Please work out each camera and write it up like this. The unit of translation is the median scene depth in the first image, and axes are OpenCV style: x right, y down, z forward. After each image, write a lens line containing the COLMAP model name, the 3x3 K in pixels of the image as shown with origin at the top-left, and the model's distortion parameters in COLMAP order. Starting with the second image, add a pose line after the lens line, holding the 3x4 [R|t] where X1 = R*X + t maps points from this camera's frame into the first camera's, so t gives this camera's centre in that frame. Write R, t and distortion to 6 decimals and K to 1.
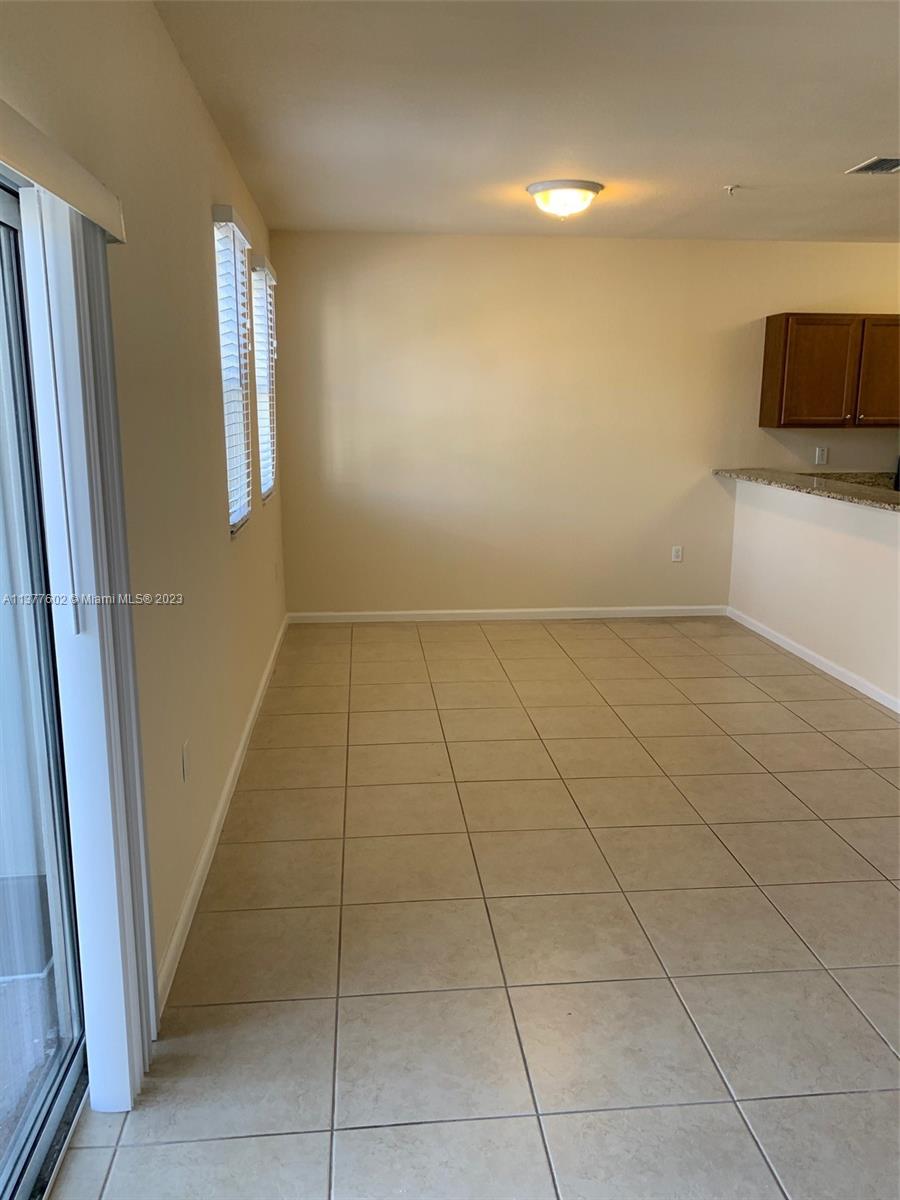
lens RADIAL K [[912.2, 0, 452.5], [0, 912.2, 597.7], [0, 0, 1]] dist [0.031542, -0.035681]
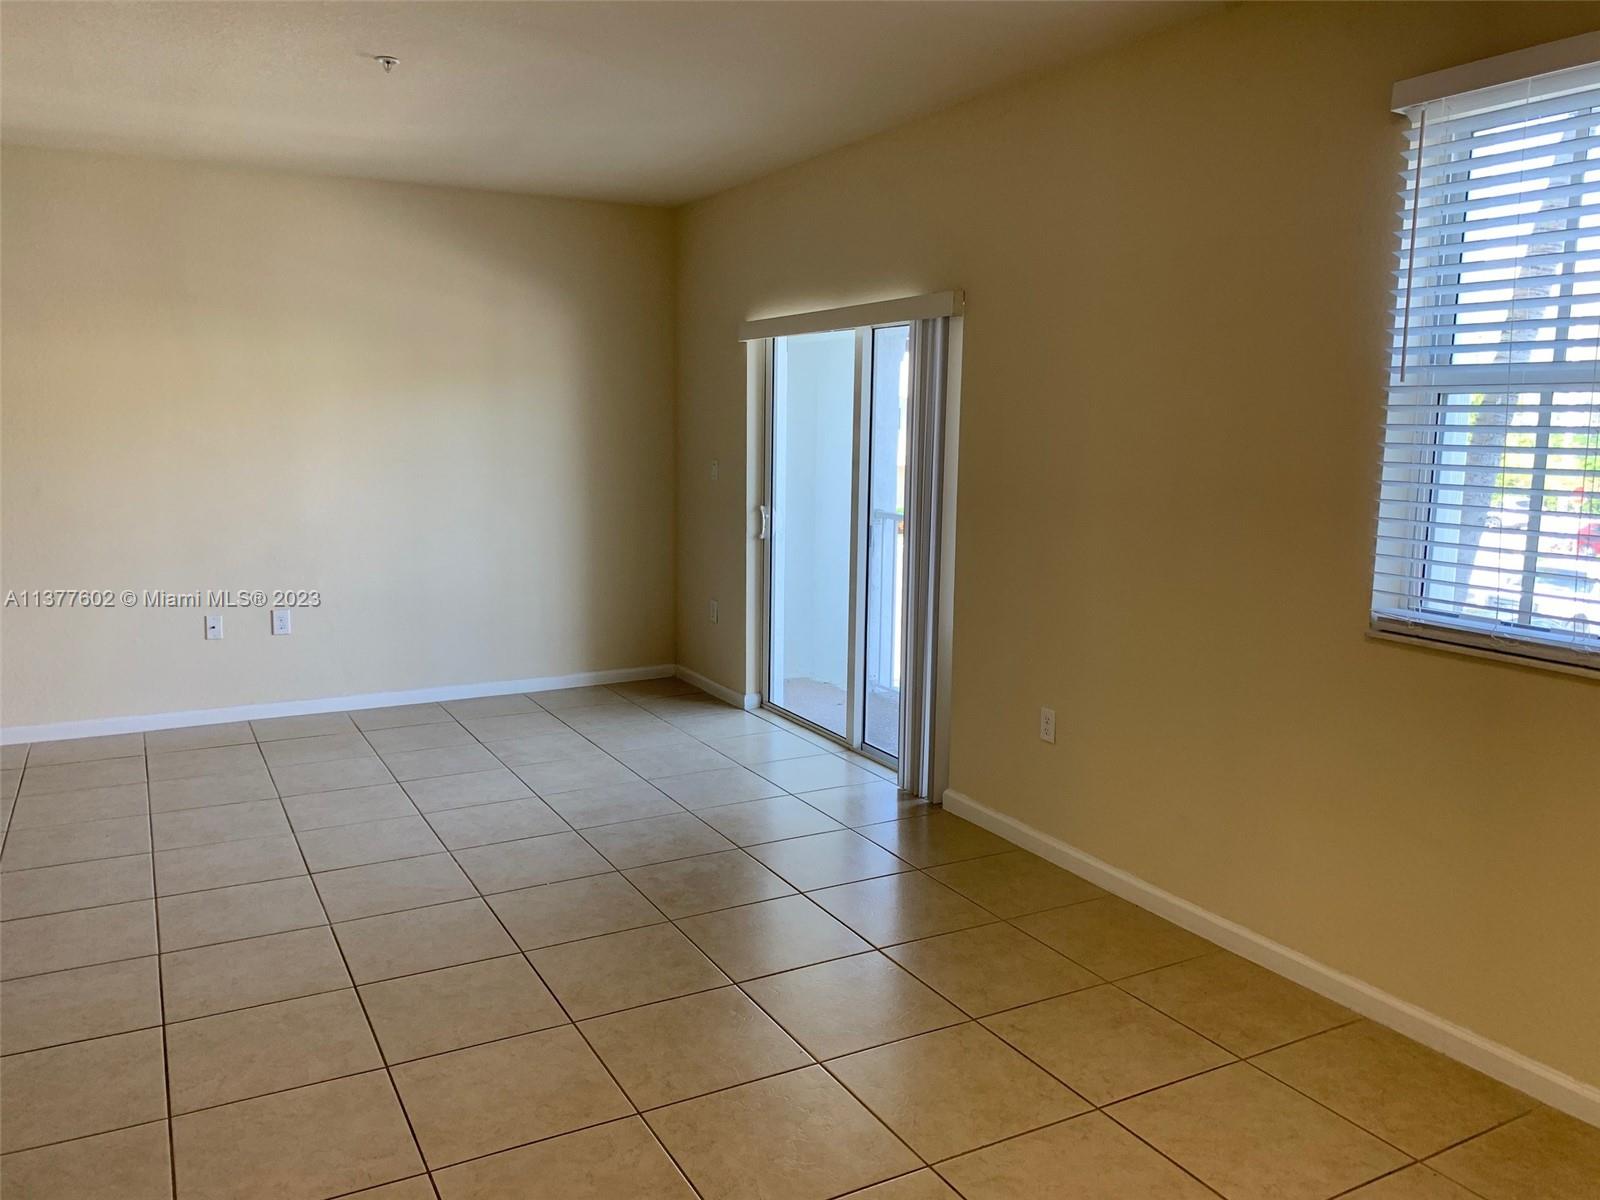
lens RADIAL K [[1216.2, 0, 795.0], [0, 1216.2, 596.8], [0, 0, 1]] dist [0.031542, -0.035681]
pose [[-0.922640, 0.044574, -0.383078, 0.259156], [-0.093130, 0.938152, 0.333463, -0.203395], [0.374249, 0.343342, -0.861426, 0.979752]]
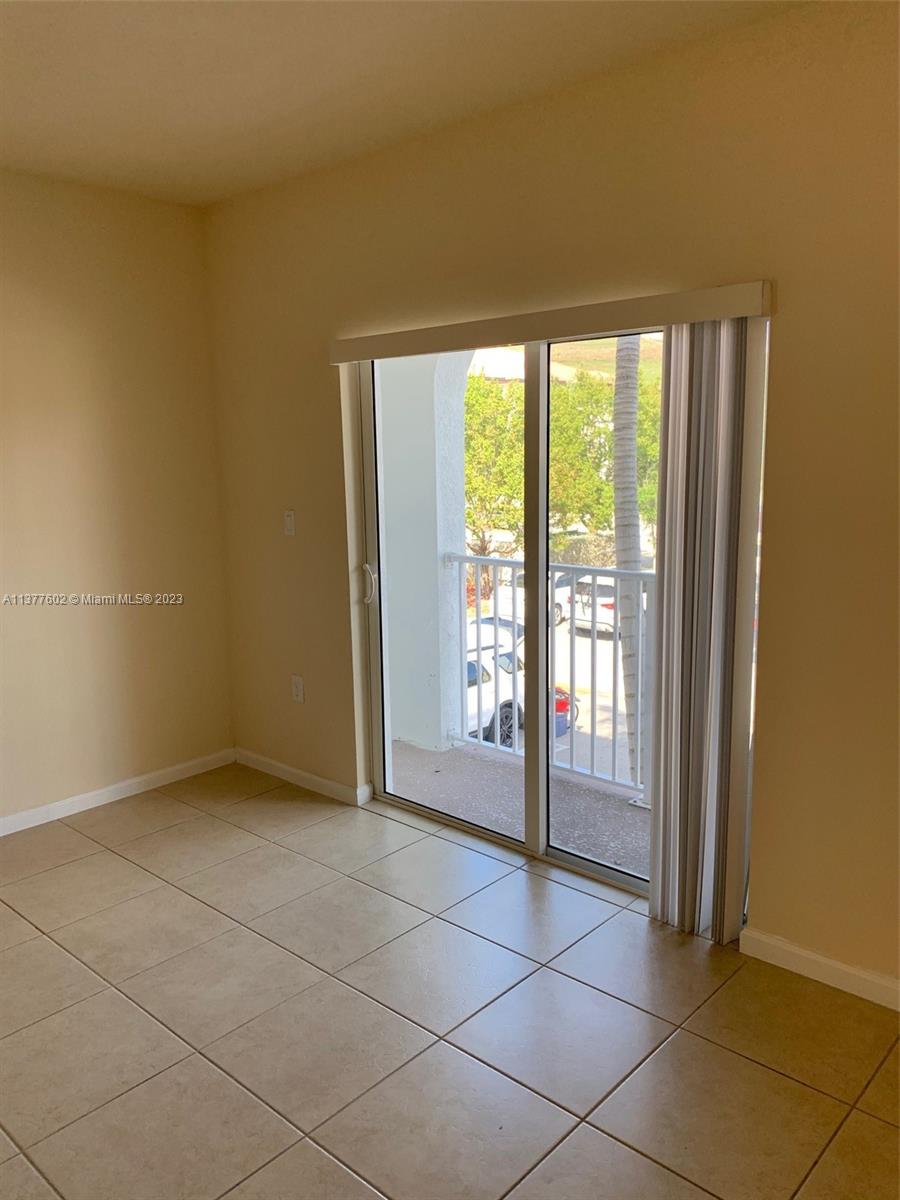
lens RADIAL K [[912.2, 0, 443.4], [0, 912.2, 595.4], [0, 0, 1]] dist [0.031542, -0.035681]
pose [[-0.748138, 0.121108, -0.652397, 0.268483], [-0.121438, 0.941606, 0.314055, -0.119518], [0.652336, 0.314182, -0.689745, 0.552491]]
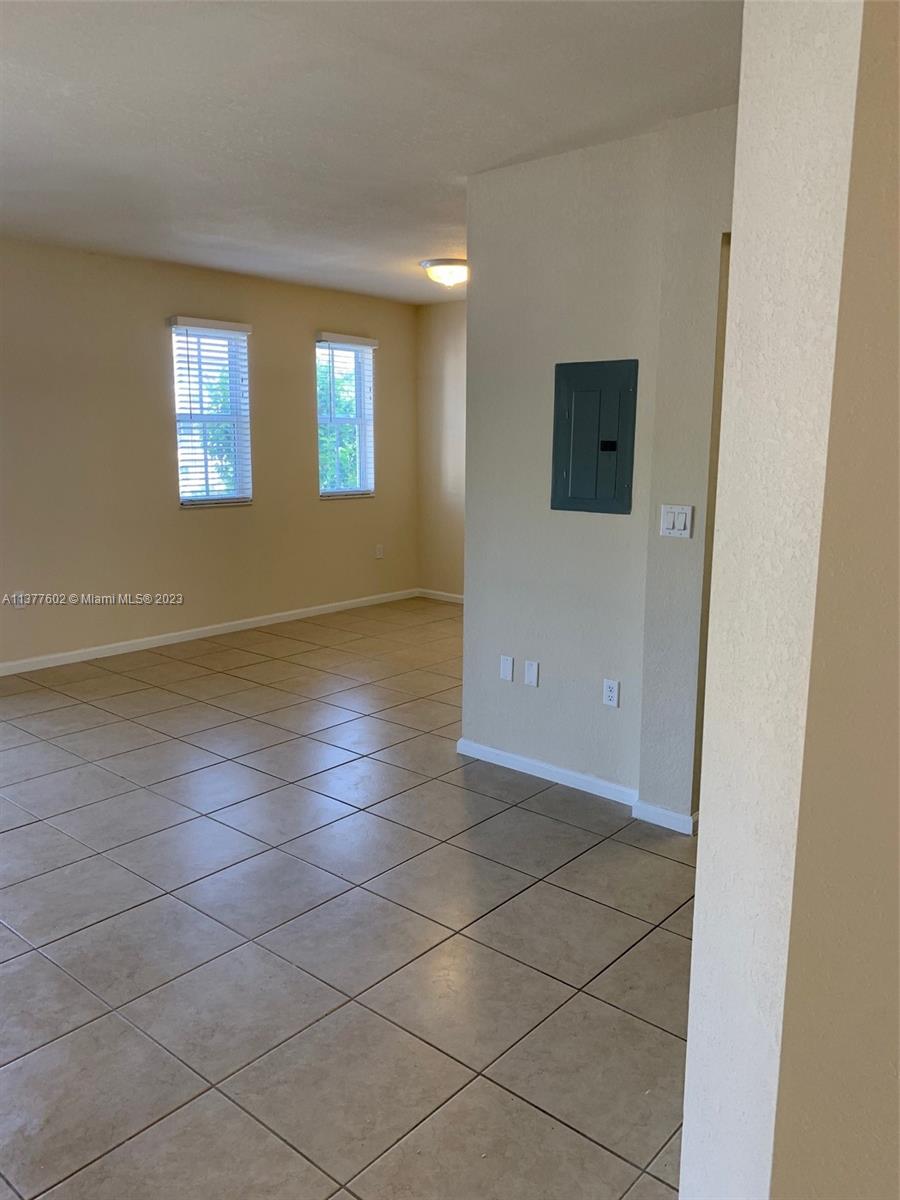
lens RADIAL K [[912.2, 0, 460.2], [0, 912.2, 608.7], [0, 0, 1]] dist [0.031542, -0.035681]
pose [[0.694863, 0.141908, -0.705002, 0.857104], [-0.158645, 0.986434, 0.042194, -0.021607], [0.701425, 0.082526, 0.707949, 0.110218]]
